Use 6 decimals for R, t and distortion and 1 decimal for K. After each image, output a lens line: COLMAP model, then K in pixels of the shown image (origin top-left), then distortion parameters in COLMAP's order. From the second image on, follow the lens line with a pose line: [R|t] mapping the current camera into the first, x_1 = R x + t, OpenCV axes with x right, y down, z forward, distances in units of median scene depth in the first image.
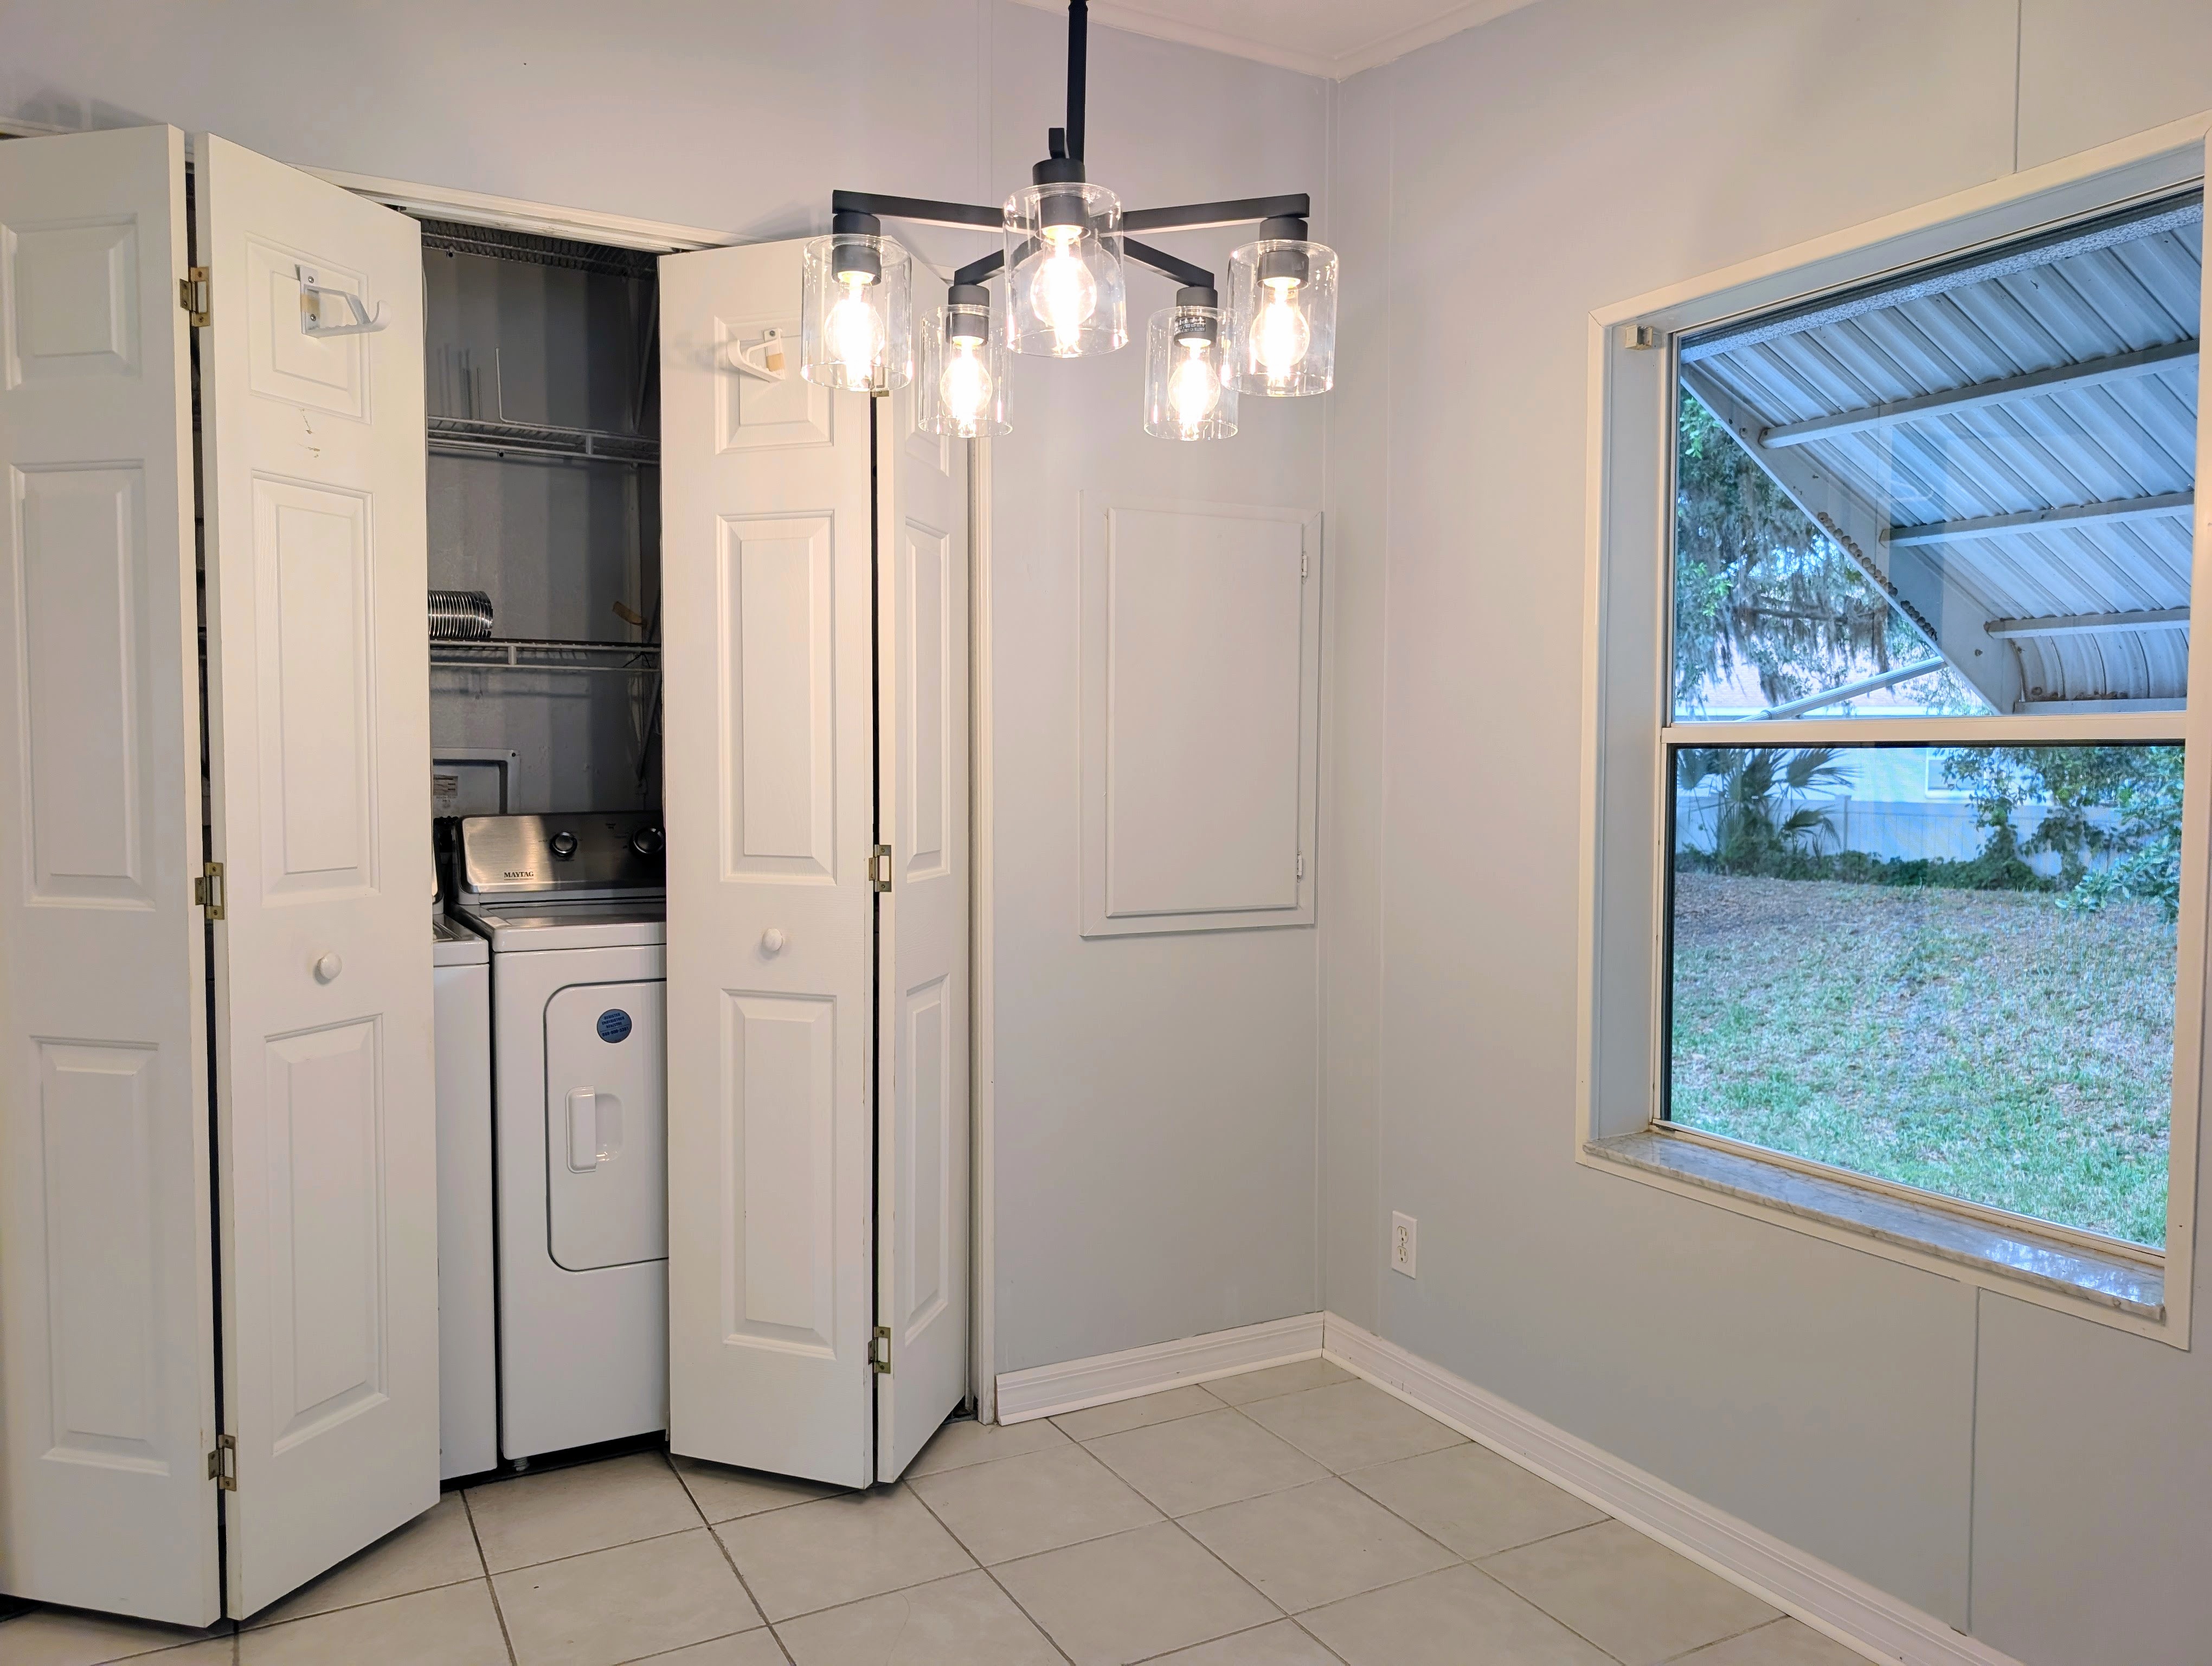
lens RADIAL K [[1601.4, 0, 1111.8], [0, 1601.4, 842.4], [0, 0, 1]] dist [0.027621, -0.029647]
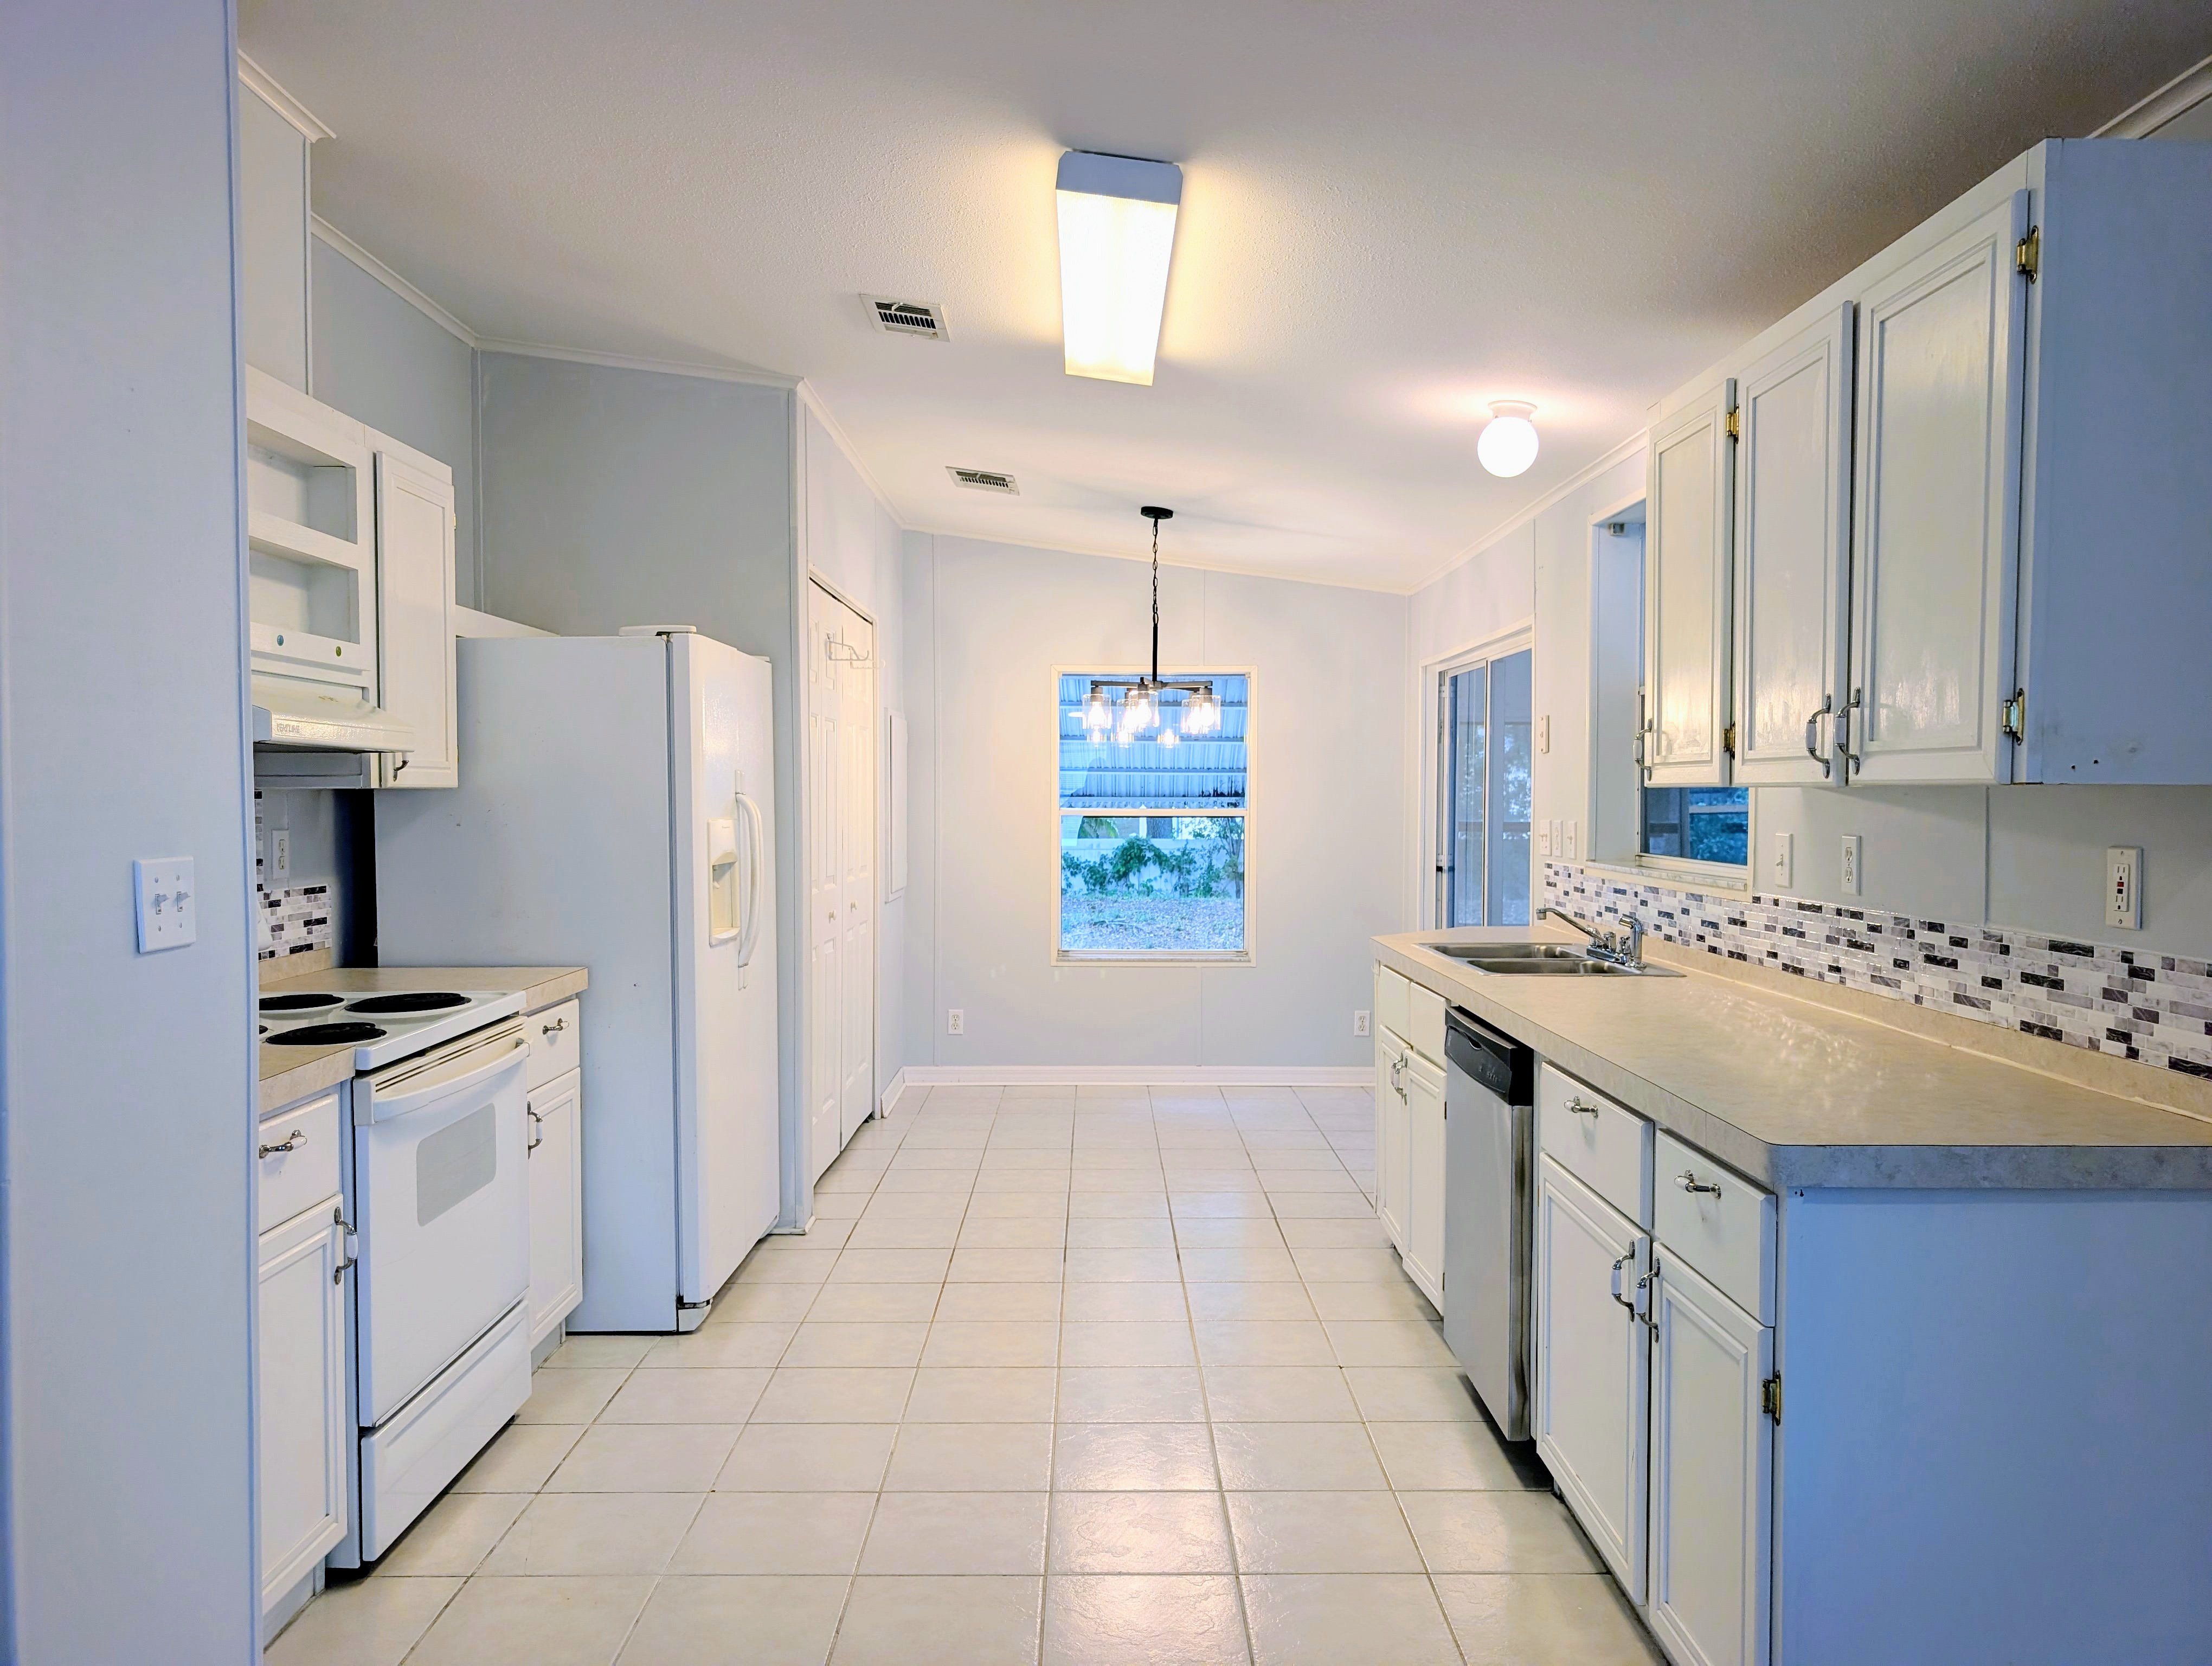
lens RADIAL K [[1601.4, 0, 1100.9], [0, 1601.4, 848.3], [0, 0, 1]] dist [0.027621, -0.029647]
pose [[0.470817, -0.032860, 0.881619, -1.912823], [0.047048, 0.998819, 0.012103, -0.032747], [-0.880975, 0.035780, 0.471807, -0.354320]]
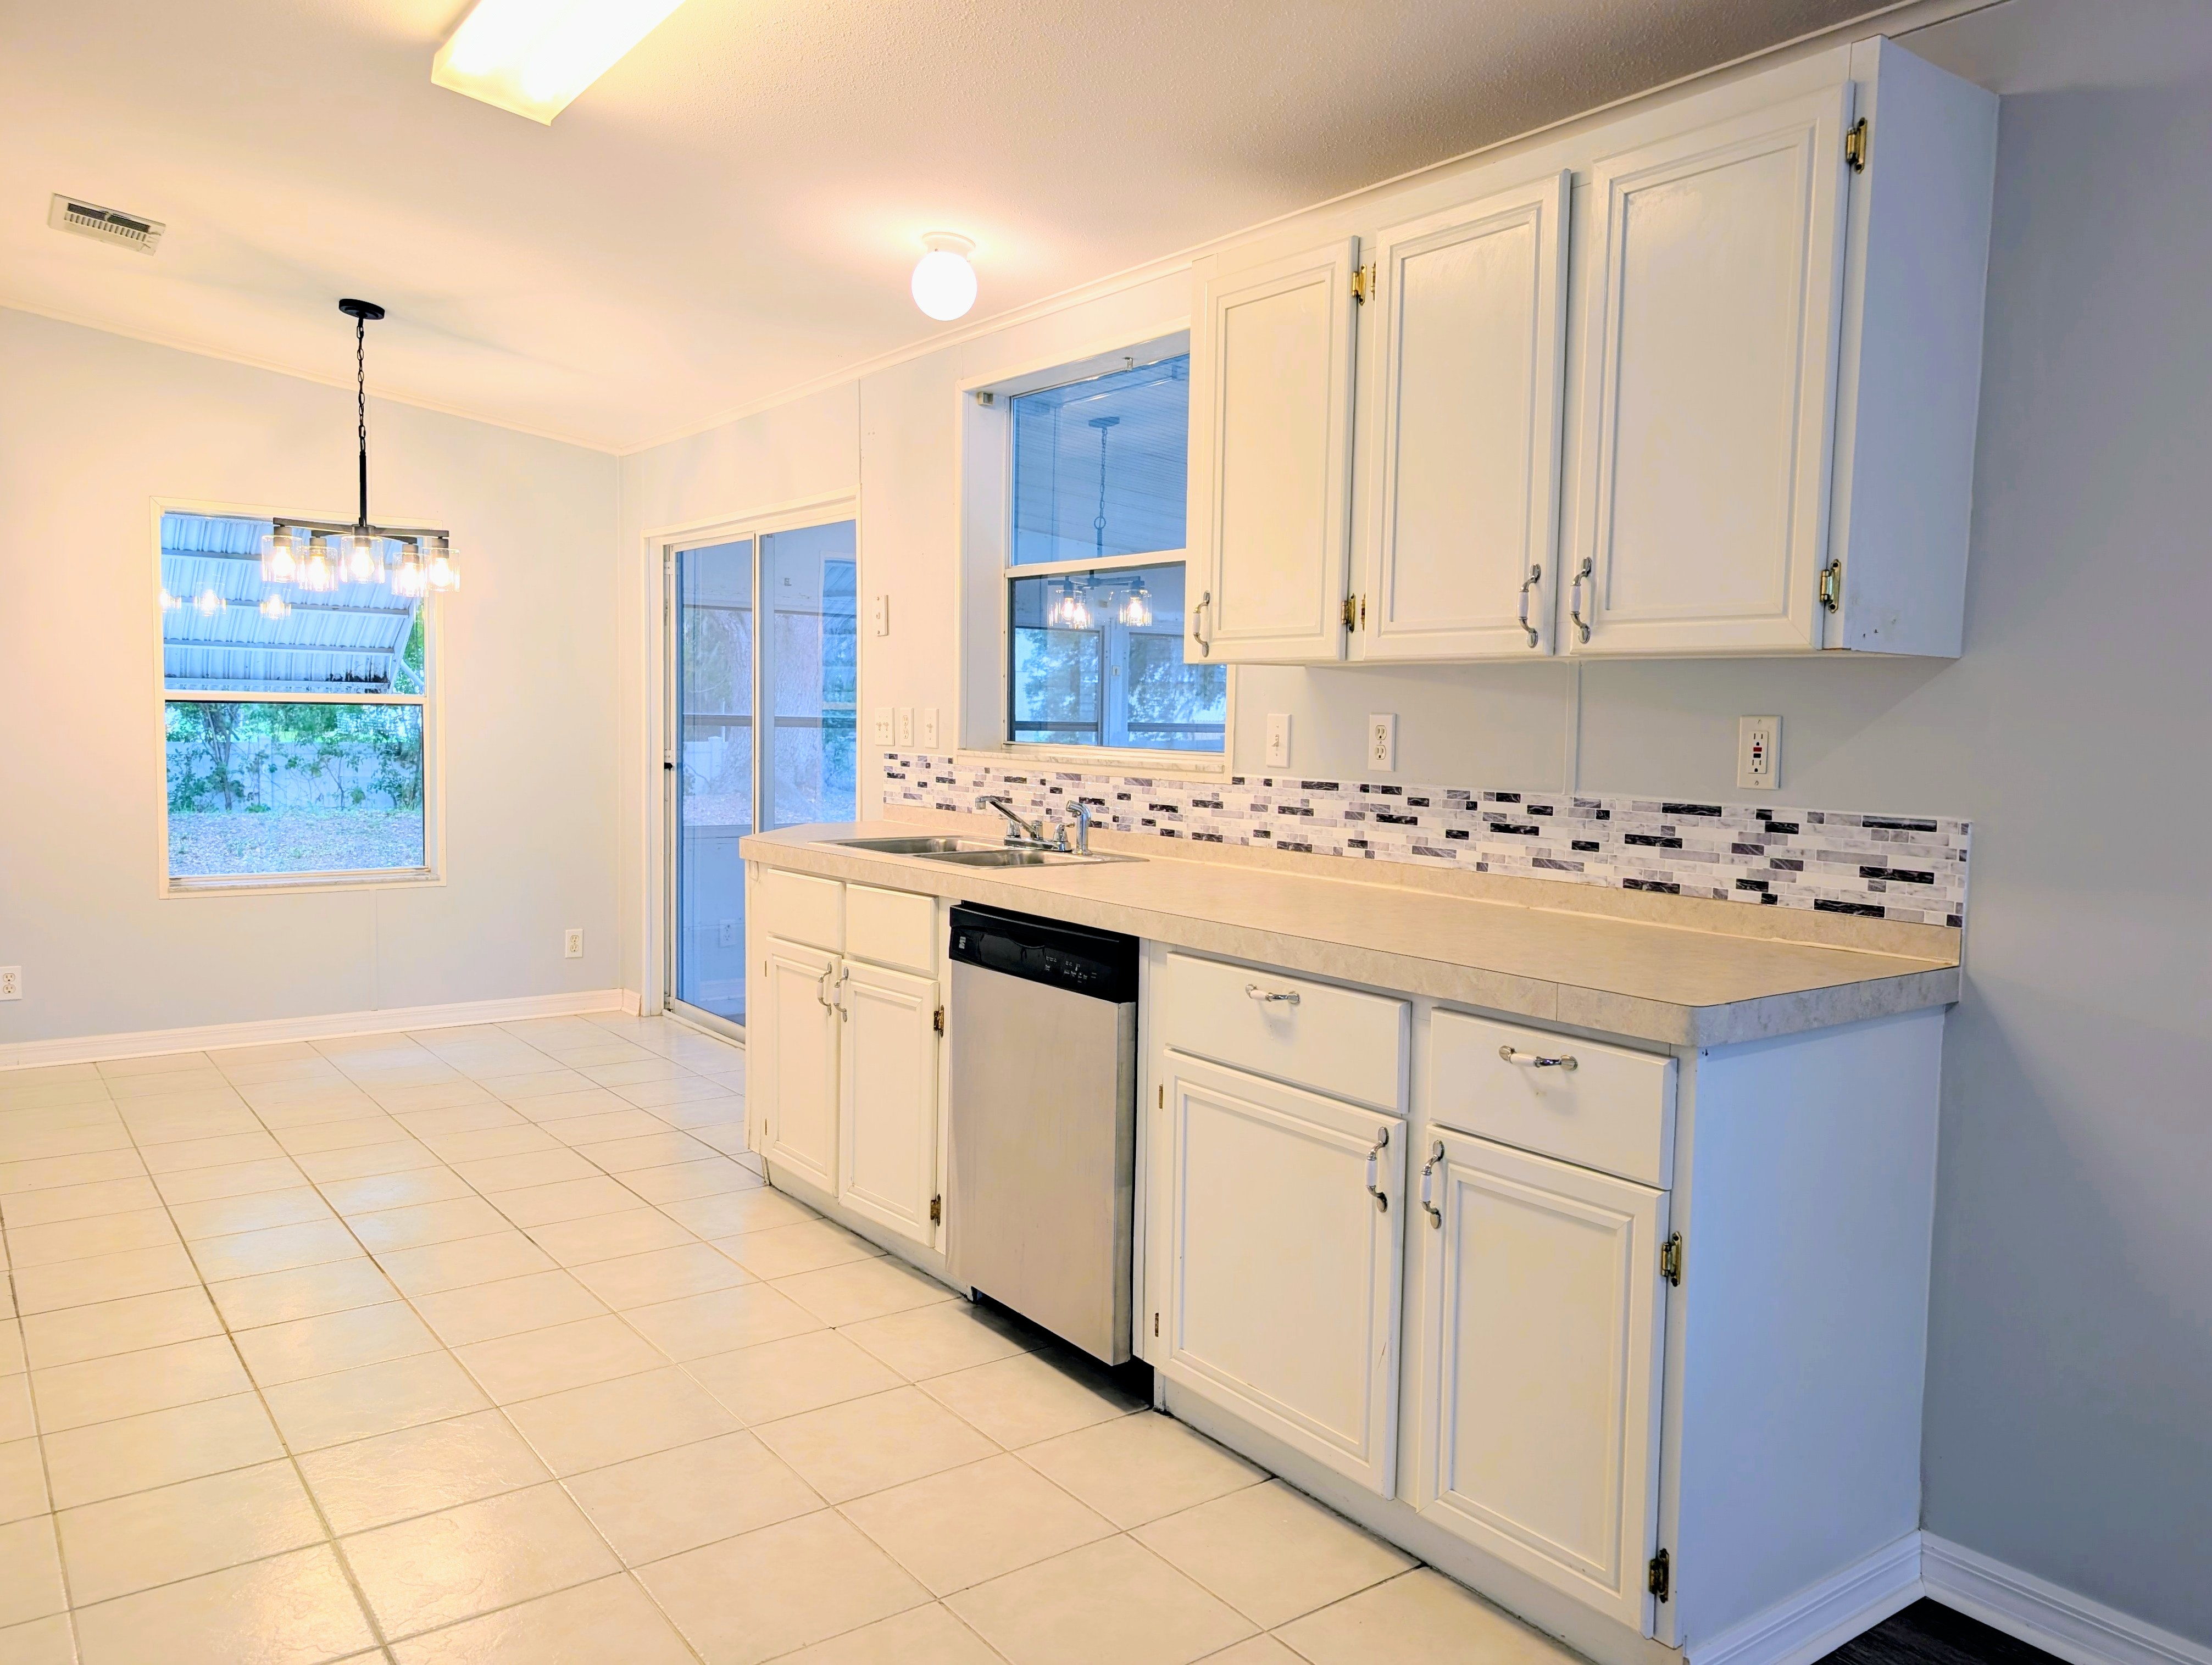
lens RADIAL K [[1601.0, 0, 1129.6], [0, 1601.0, 831.9], [0, 0, 1]] dist [0.027621, -0.029647]
pose [[-0.150415, -0.079341, 0.985434, -1.802955], [0.033537, 0.995791, 0.085294, -0.023932], [-0.988054, 0.045878, -0.147121, 0.043714]]
